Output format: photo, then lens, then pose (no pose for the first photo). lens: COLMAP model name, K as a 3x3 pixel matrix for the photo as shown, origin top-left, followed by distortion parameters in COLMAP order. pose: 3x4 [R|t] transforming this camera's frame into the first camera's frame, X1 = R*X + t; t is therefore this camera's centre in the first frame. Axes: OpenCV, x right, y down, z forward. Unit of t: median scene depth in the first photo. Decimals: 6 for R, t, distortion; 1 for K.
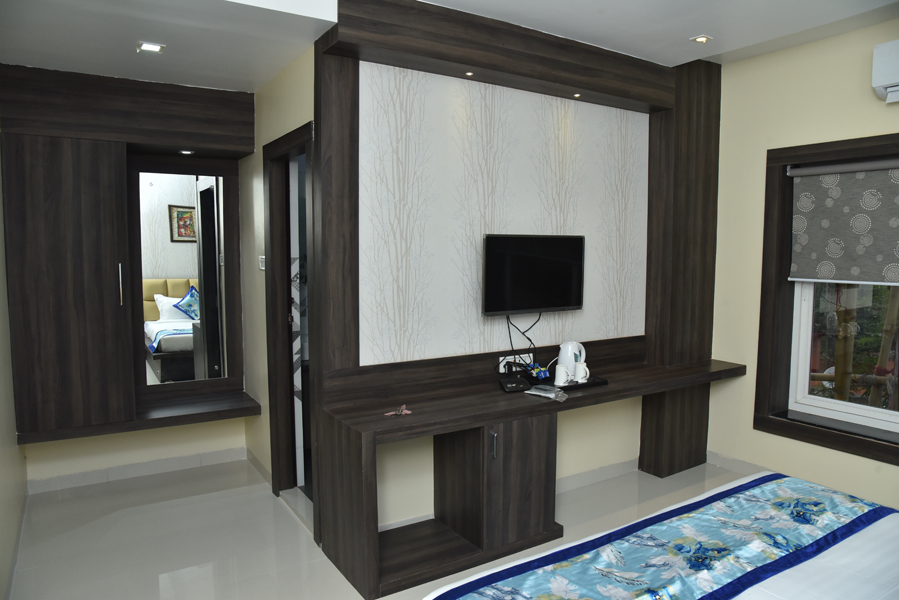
lens RADIAL K [[610.7, 0, 449.5], [0, 610.7, 300.0], [0, 0, 1]] dist [-0.109454, 0.056971]
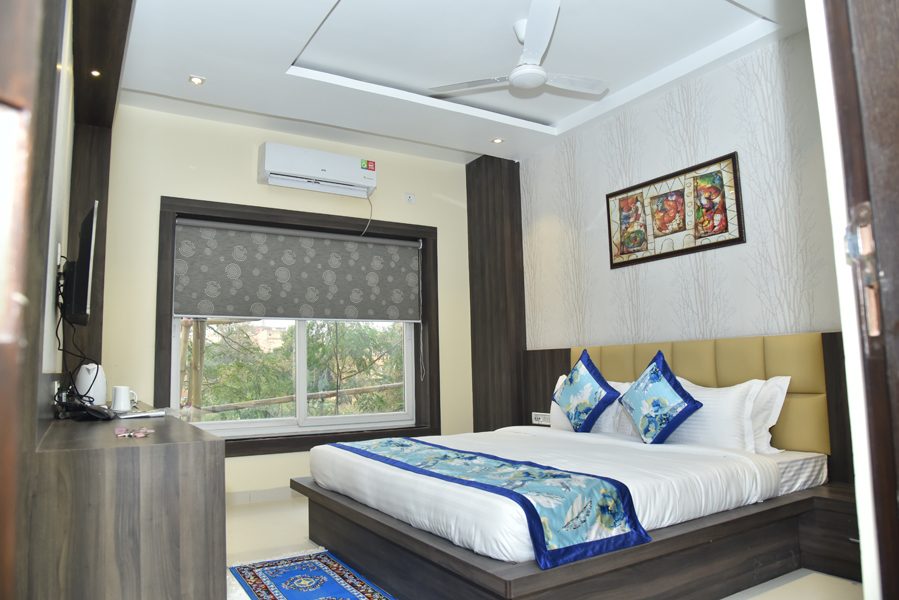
lens RADIAL K [[610.7, 0, 449.5], [0, 610.7, 300.0], [0, 0, 1]] dist [-0.109454, 0.056971]
pose [[0.021475, 0.012834, 0.999687, -0.603491], [0.043356, 0.998965, -0.013756, -0.030736], [-0.998829, 0.043638, 0.020897, 0.520169]]
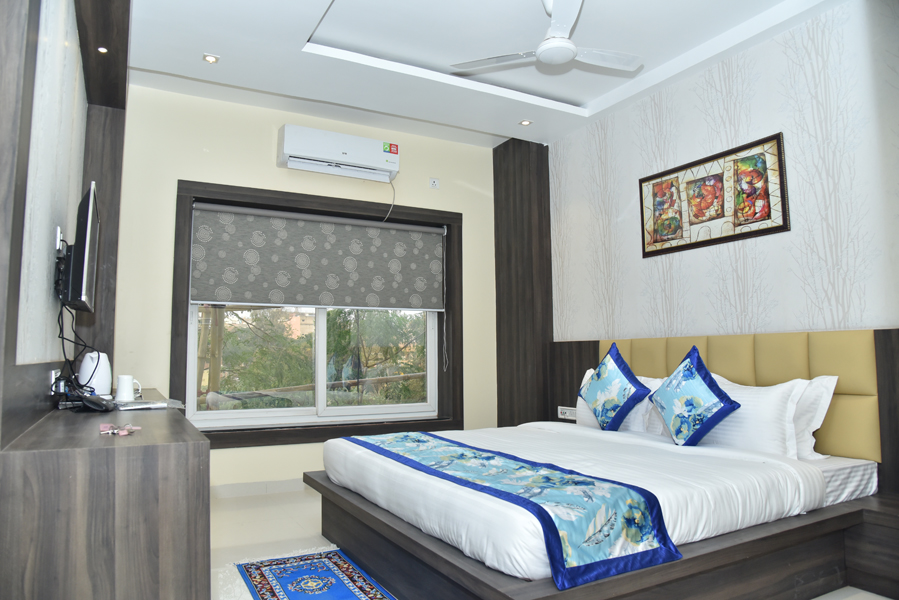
lens RADIAL K [[610.7, 0, 449.5], [0, 610.7, 300.0], [0, 0, 1]] dist [-0.109454, 0.056971]
pose [[0.071277, -0.006618, 0.997435, -0.552676], [0.032421, 0.999465, 0.004315, -0.032479], [-0.996930, 0.032030, 0.071453, 0.506570]]
